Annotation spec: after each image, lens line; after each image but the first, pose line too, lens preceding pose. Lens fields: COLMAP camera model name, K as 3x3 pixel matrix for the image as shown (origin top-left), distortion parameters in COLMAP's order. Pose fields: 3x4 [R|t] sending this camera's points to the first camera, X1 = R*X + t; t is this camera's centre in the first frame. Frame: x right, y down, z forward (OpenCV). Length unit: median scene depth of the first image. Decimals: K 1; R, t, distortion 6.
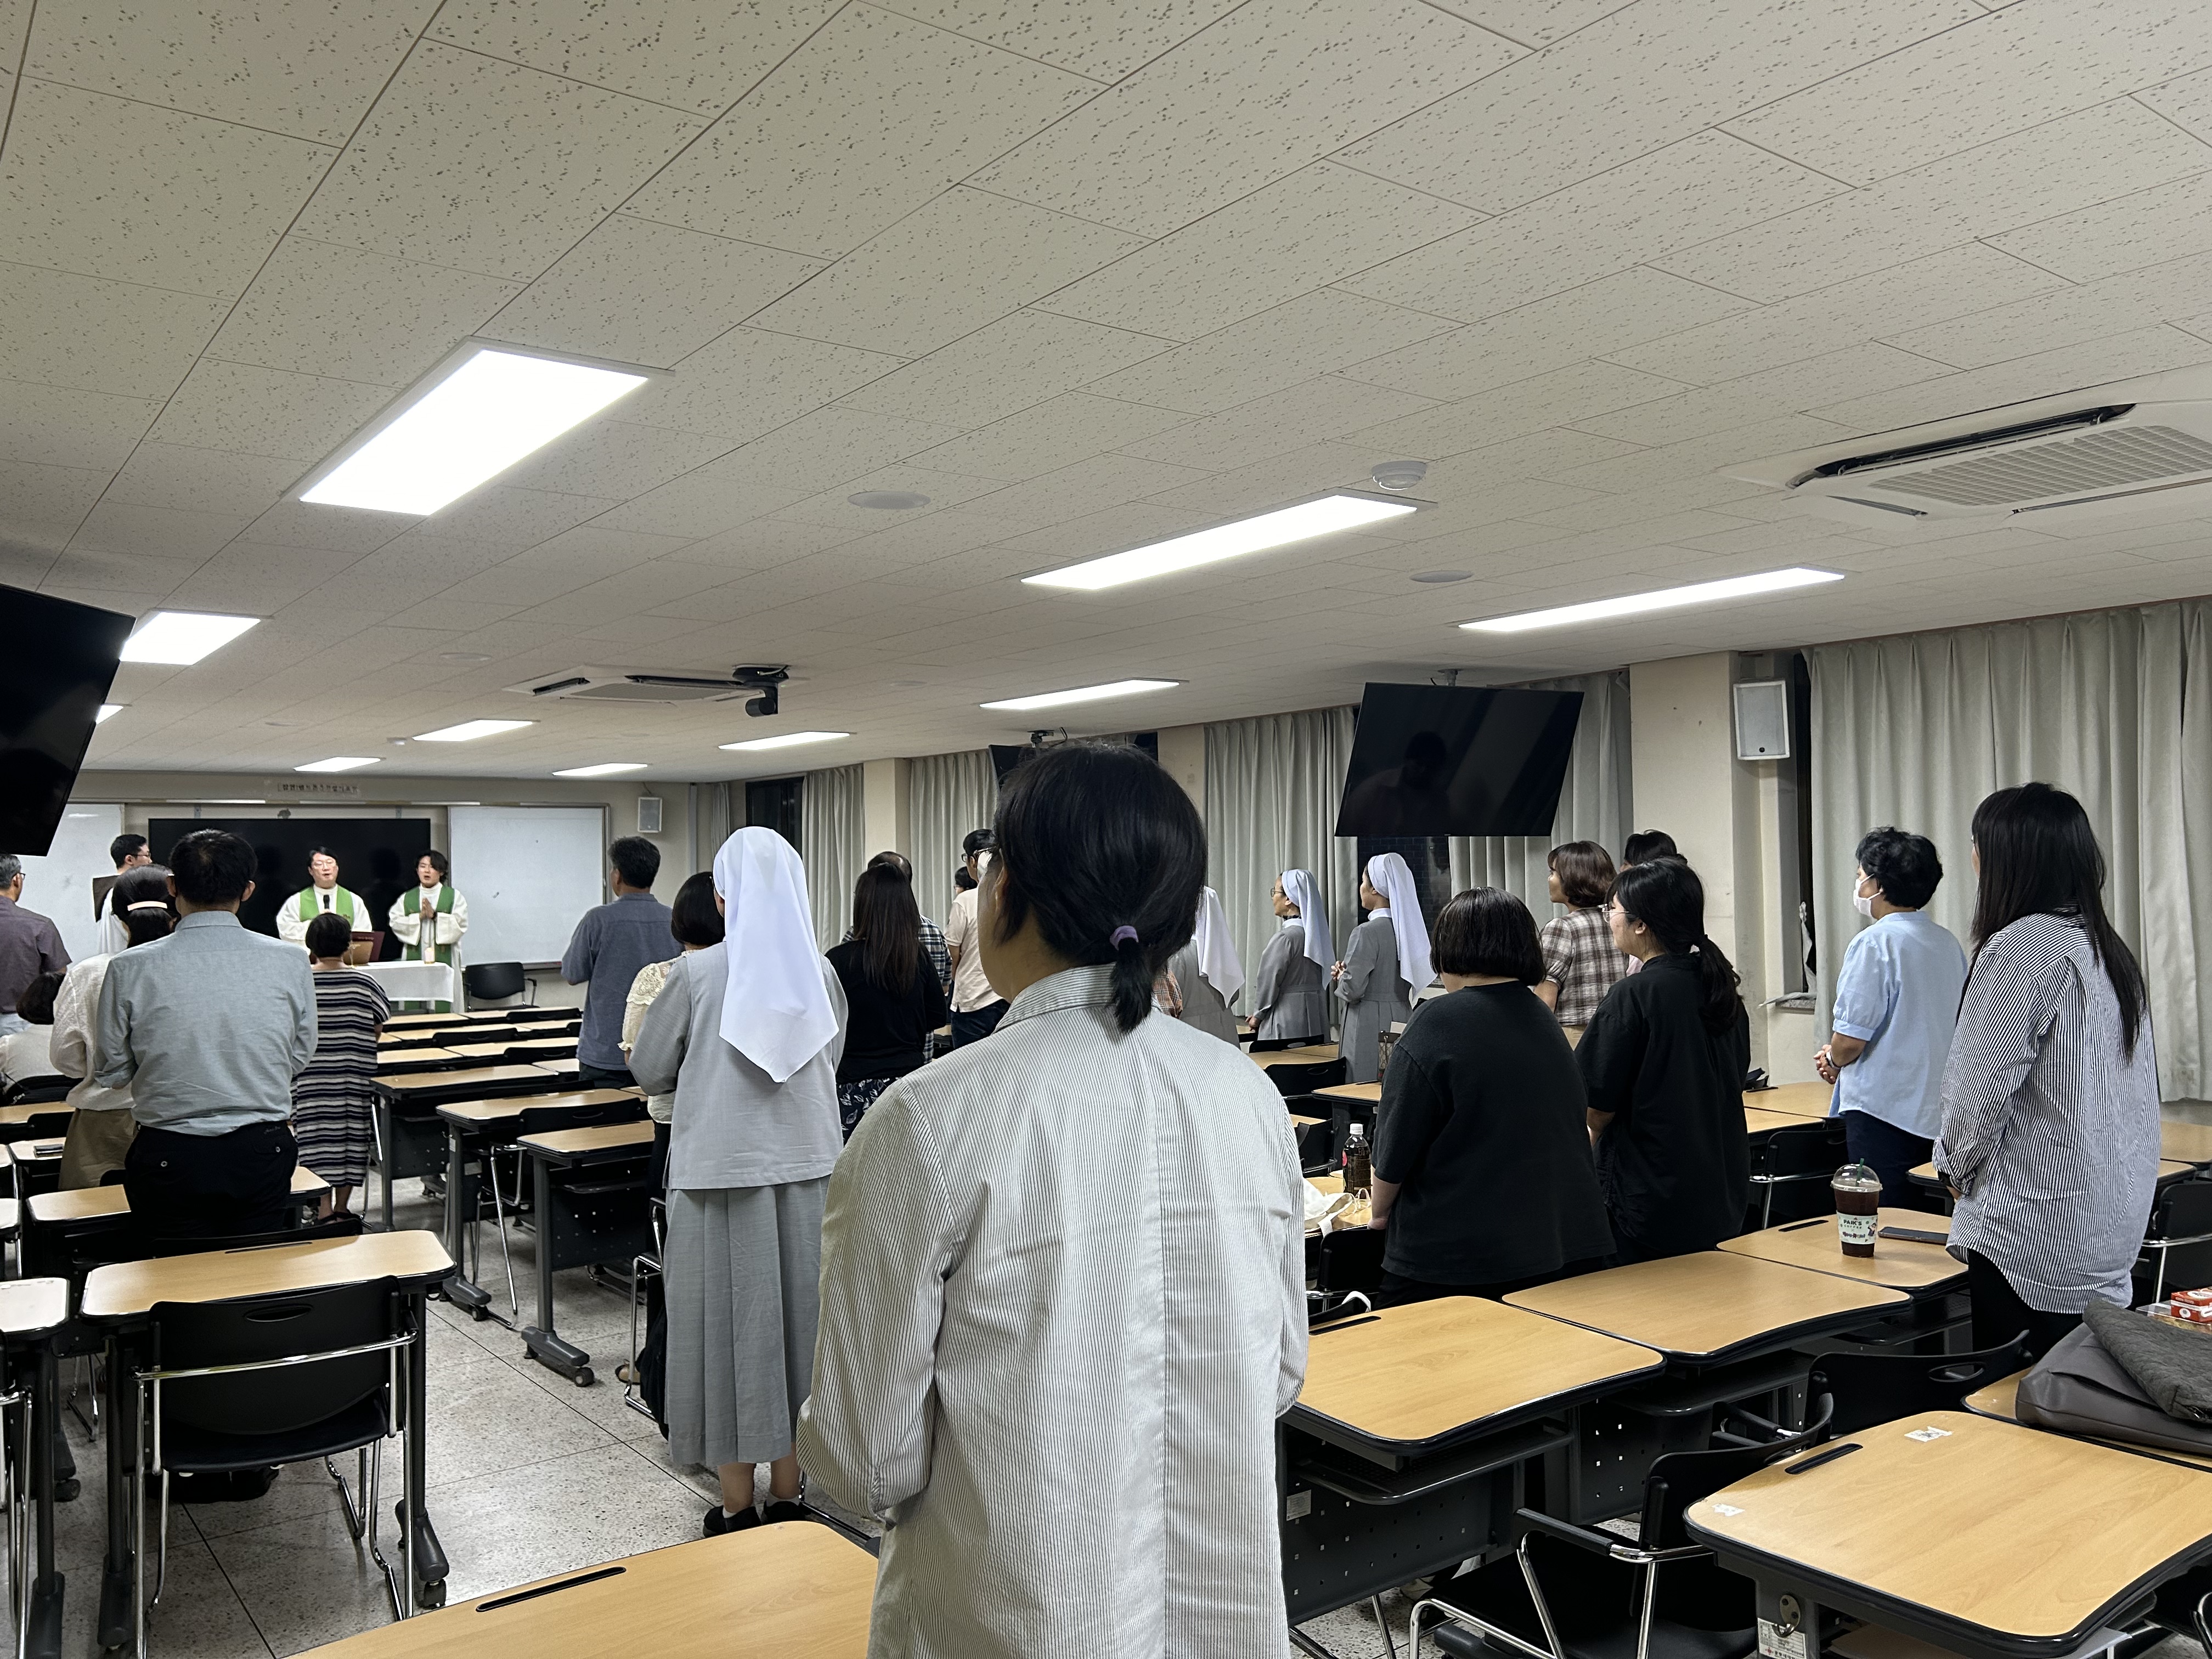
lens RADIAL K [[1671.4, 0, 1086.8], [0, 1671.4, 847.4], [0, 0, 1]] dist [0.060209, -0.068664]
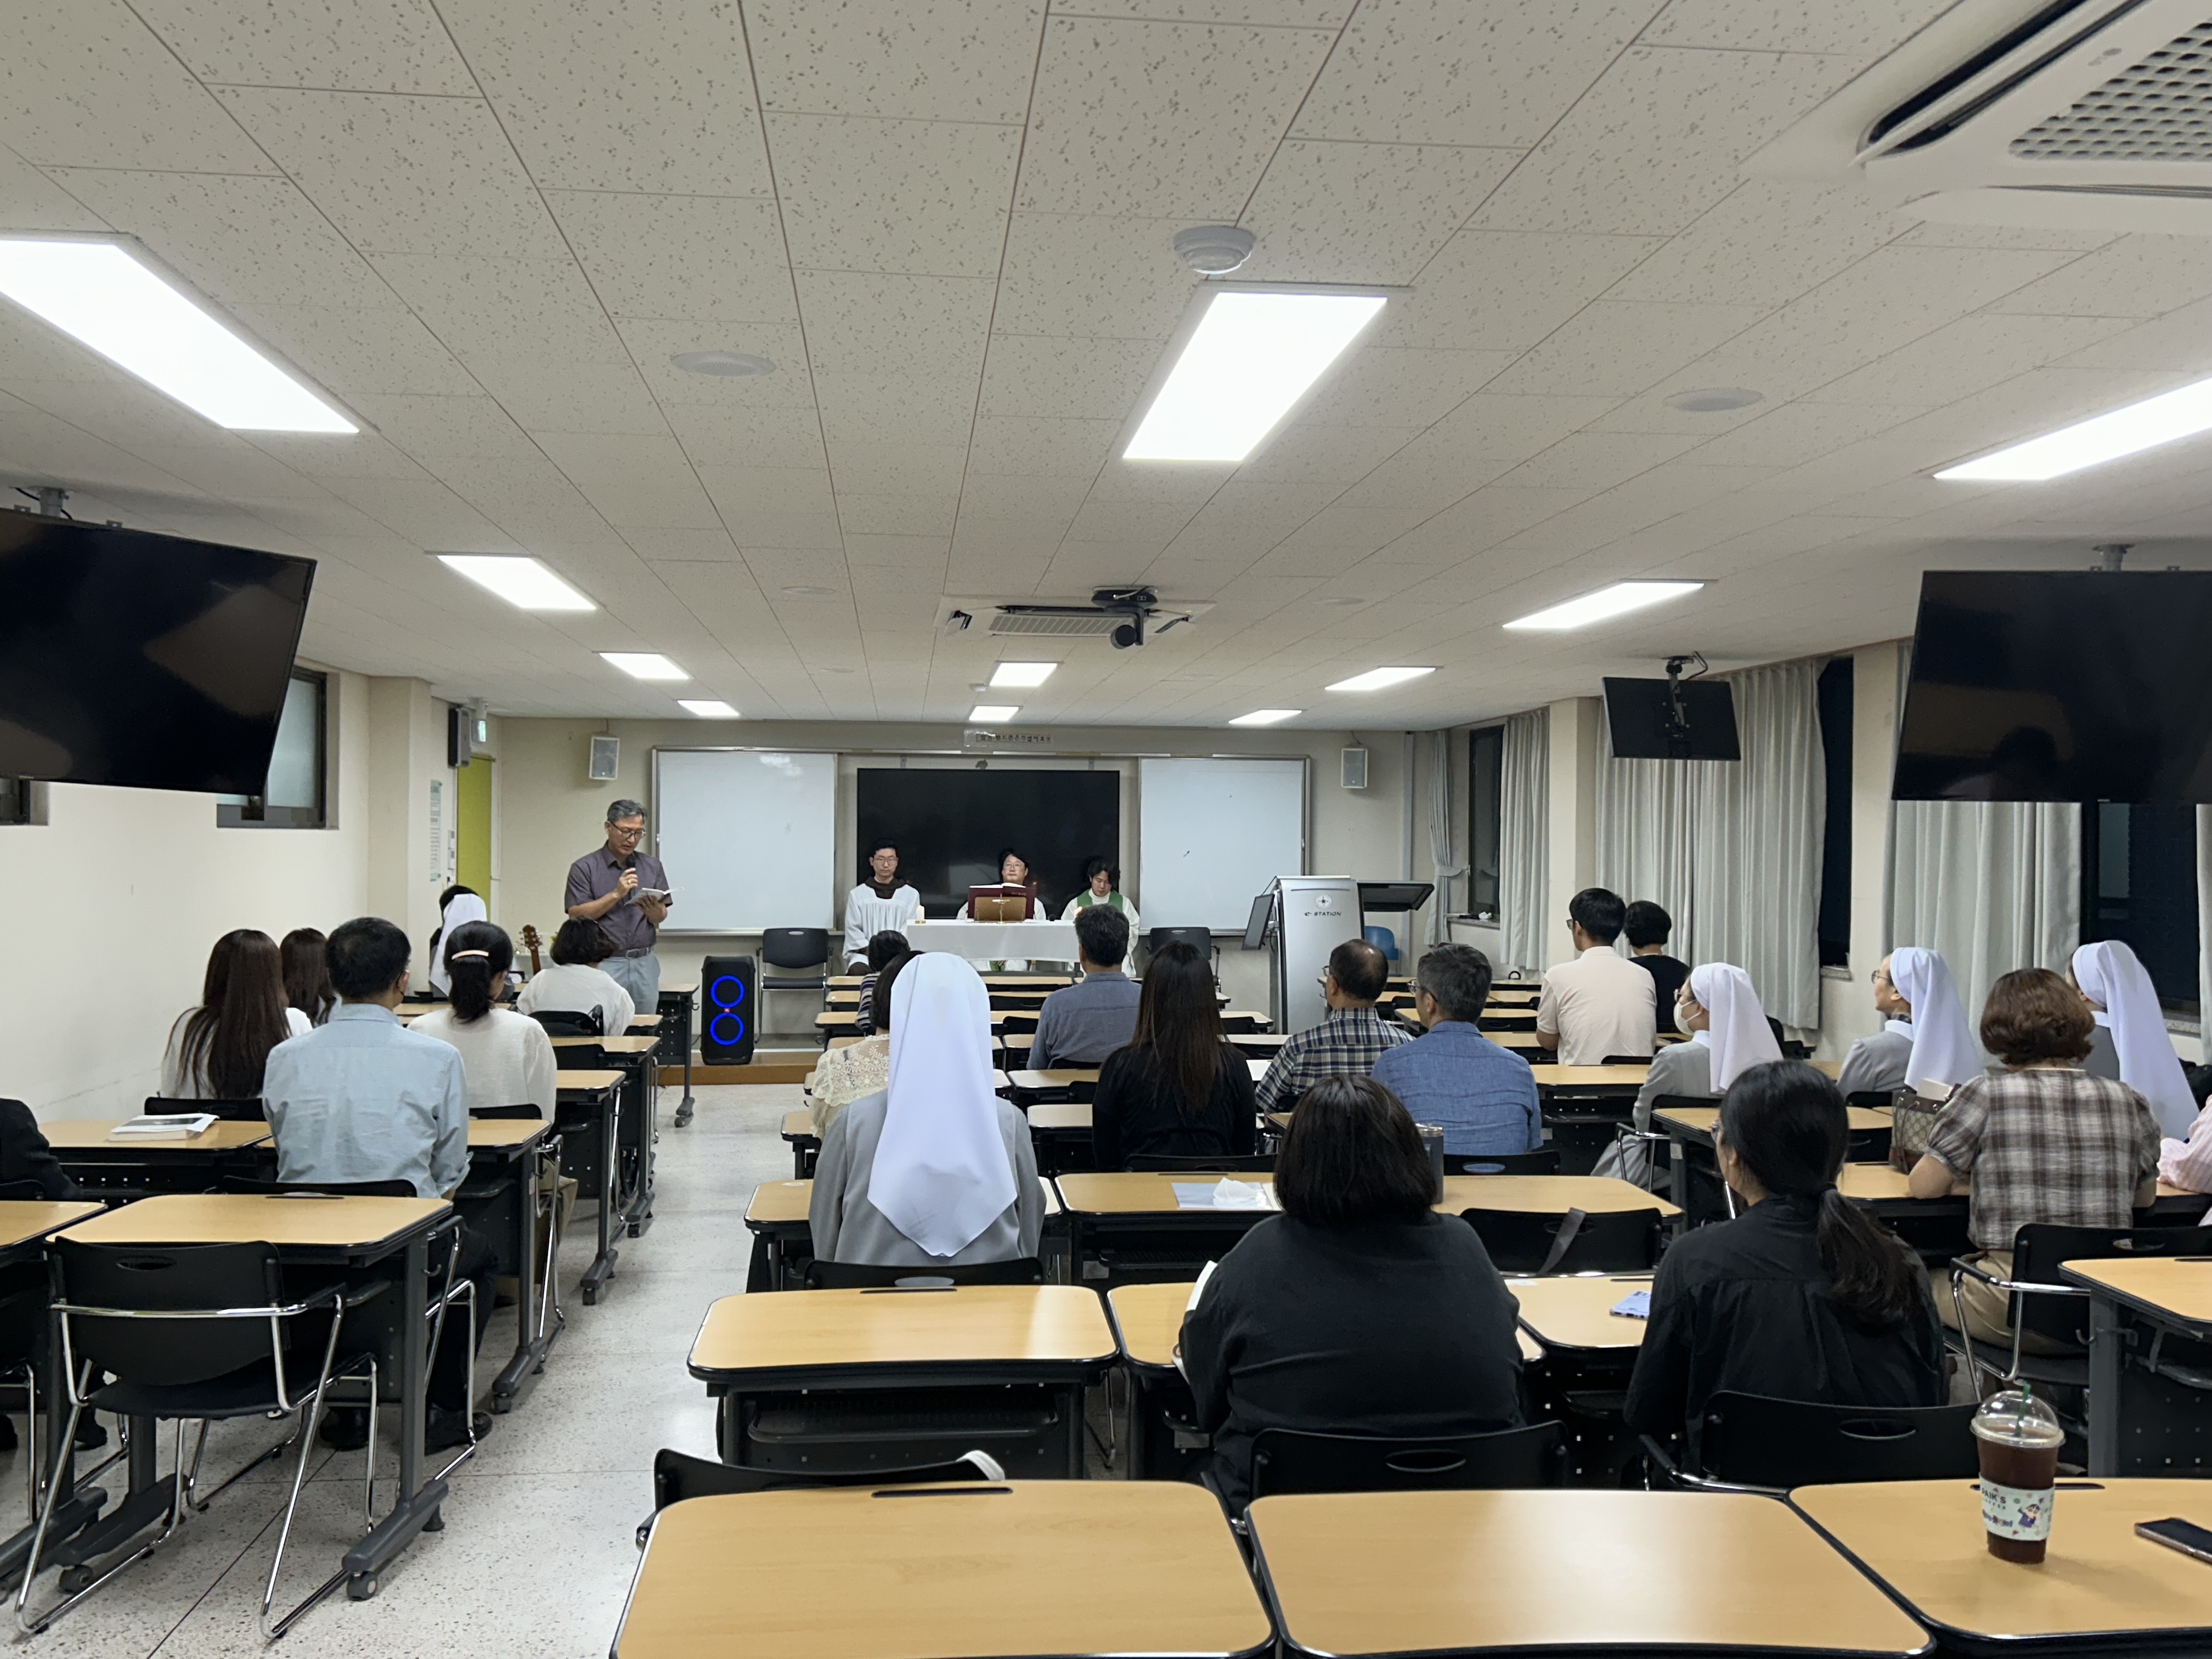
lens RADIAL K [[1911.7, 0, 1138.7], [0, 1911.7, 826.9], [0, 0, 1]] dist [0.065749, -0.076543]
pose [[0.881340, 0.016455, -0.472197, 0.230379], [-0.012400, 0.999855, 0.011699, 0.001879], [0.472321, -0.004456, 0.881416, 0.122482]]
